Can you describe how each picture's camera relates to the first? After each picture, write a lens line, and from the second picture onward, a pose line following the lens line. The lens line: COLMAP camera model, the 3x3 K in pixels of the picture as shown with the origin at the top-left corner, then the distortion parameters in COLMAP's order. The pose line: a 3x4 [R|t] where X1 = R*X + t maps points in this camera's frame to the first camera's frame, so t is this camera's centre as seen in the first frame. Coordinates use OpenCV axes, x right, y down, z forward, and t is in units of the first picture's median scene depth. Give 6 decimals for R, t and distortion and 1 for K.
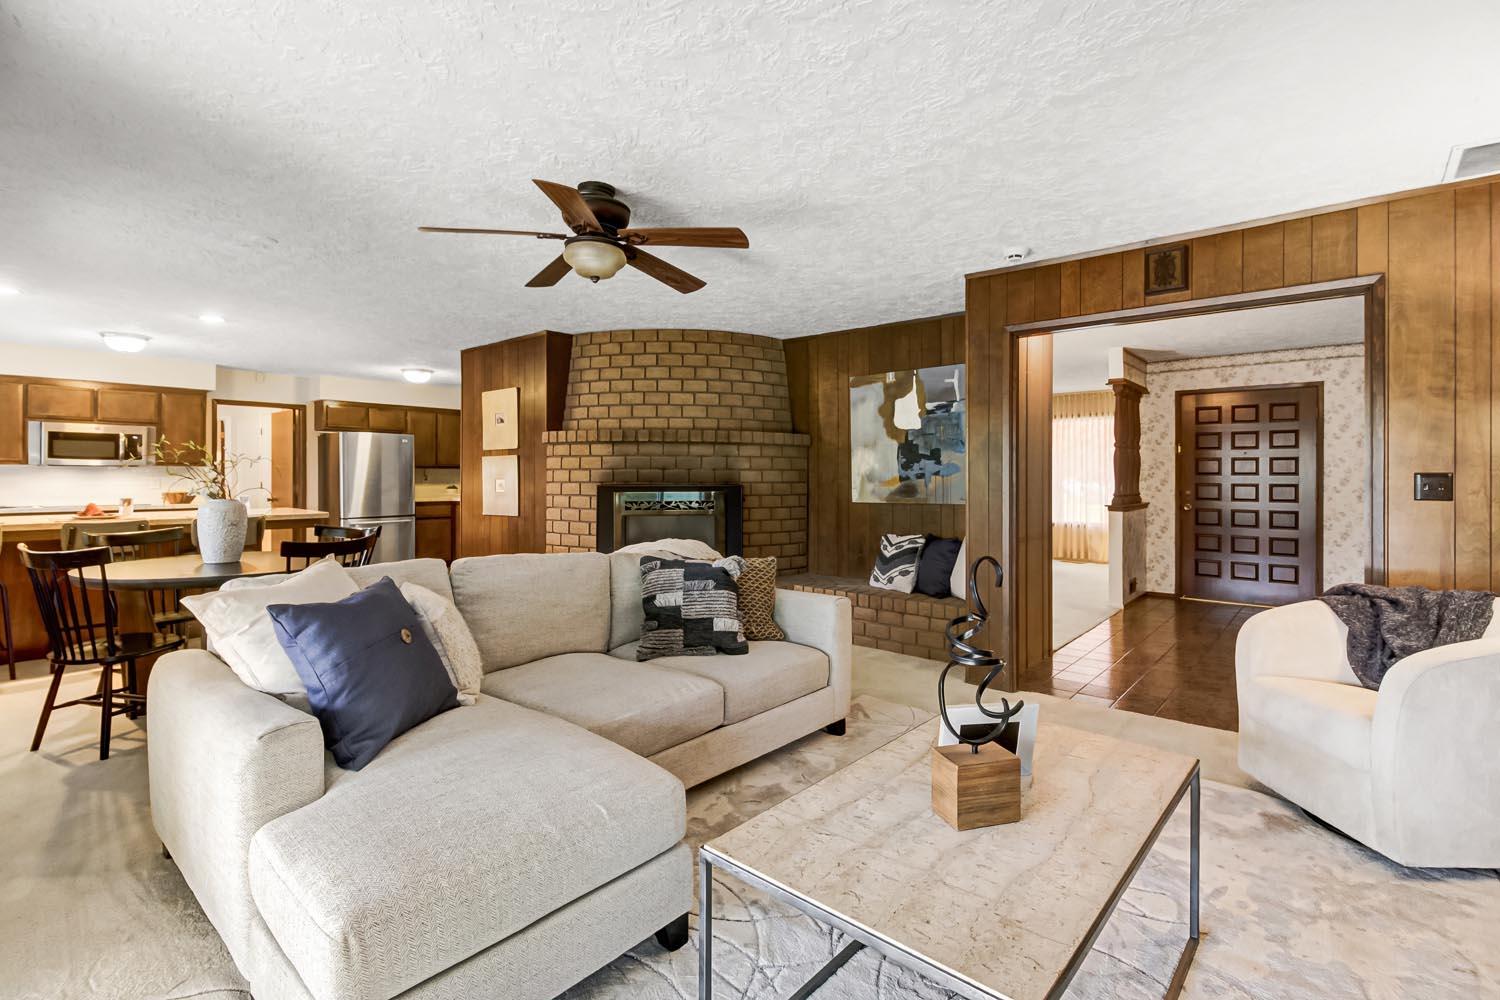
lens RADIAL K [[704.7, 0, 766.1], [0, 704.7, 472.3], [0, 0, 1]] dist [0.017613, -0.012911]
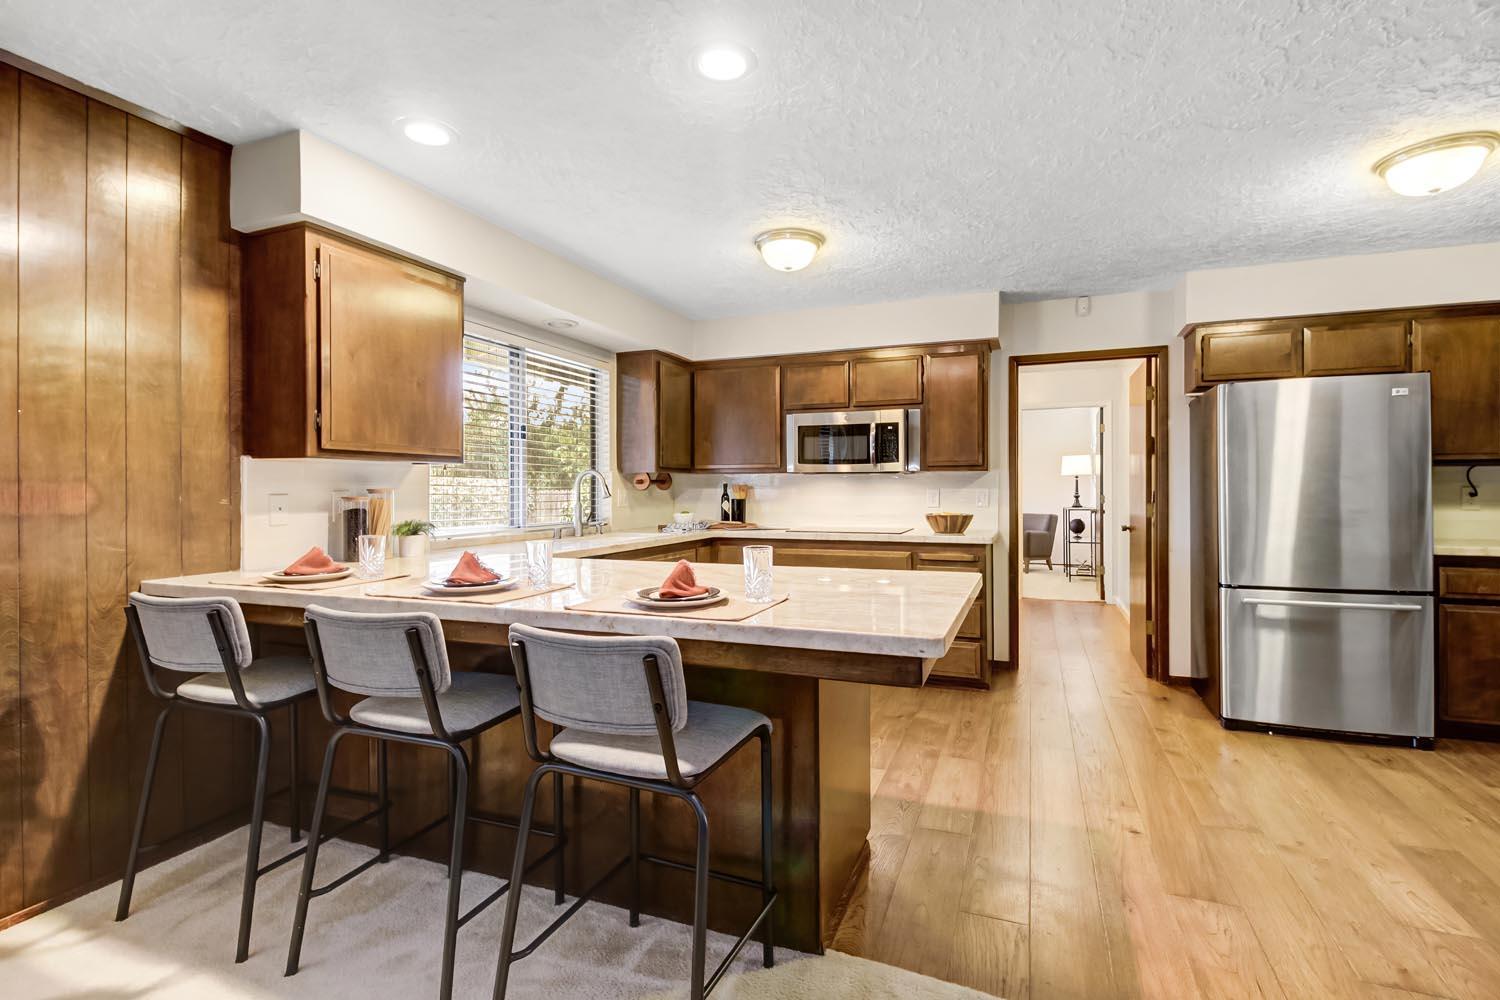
lens RADIAL K [[694.2, 0, 761.3], [0, 694.2, 491.4], [0, 0, 1]] dist [0.018522, -0.014345]
pose [[0.313330, 0.003382, -0.949638, -0.396152], [0.008365, 0.999945, 0.006321, 0.004194], [0.949608, -0.009924, 0.313284, 0.839054]]
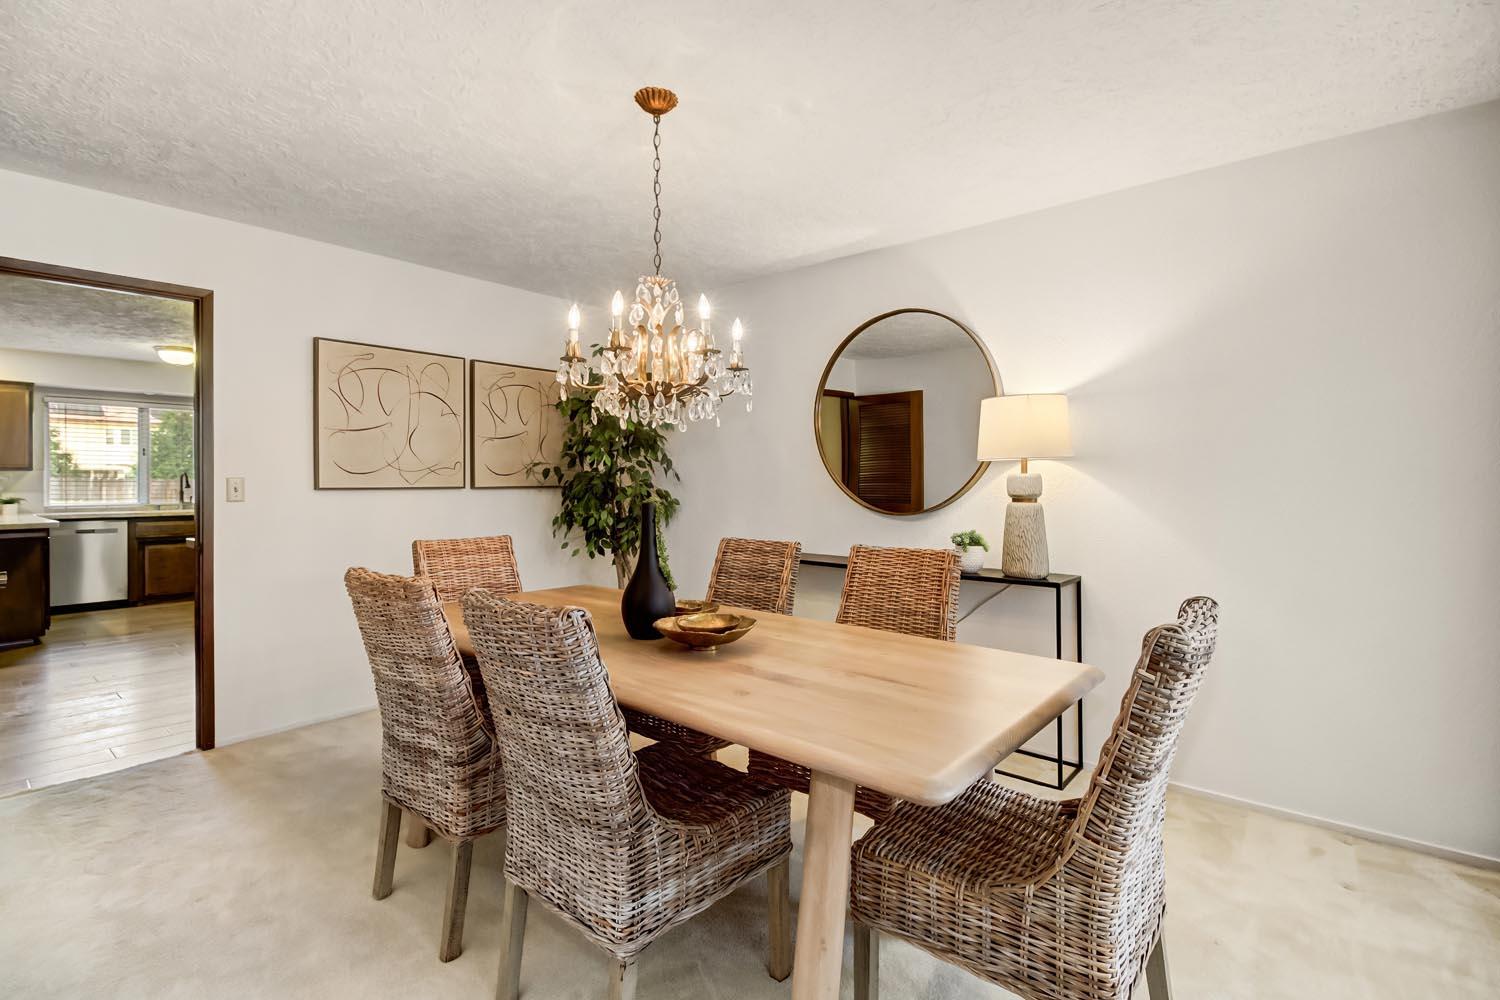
lens RADIAL K [[696.9, 0, 760.3], [0, 696.9, 480.3], [0, 0, 1]] dist [0.018104, -0.013984]
pose [[-0.014811, 0.000380, -0.999890, 0.117550], [0.002836, 0.999996, 0.000338, 0.003166], [0.999886, -0.002830, -0.014812, 1.951185]]
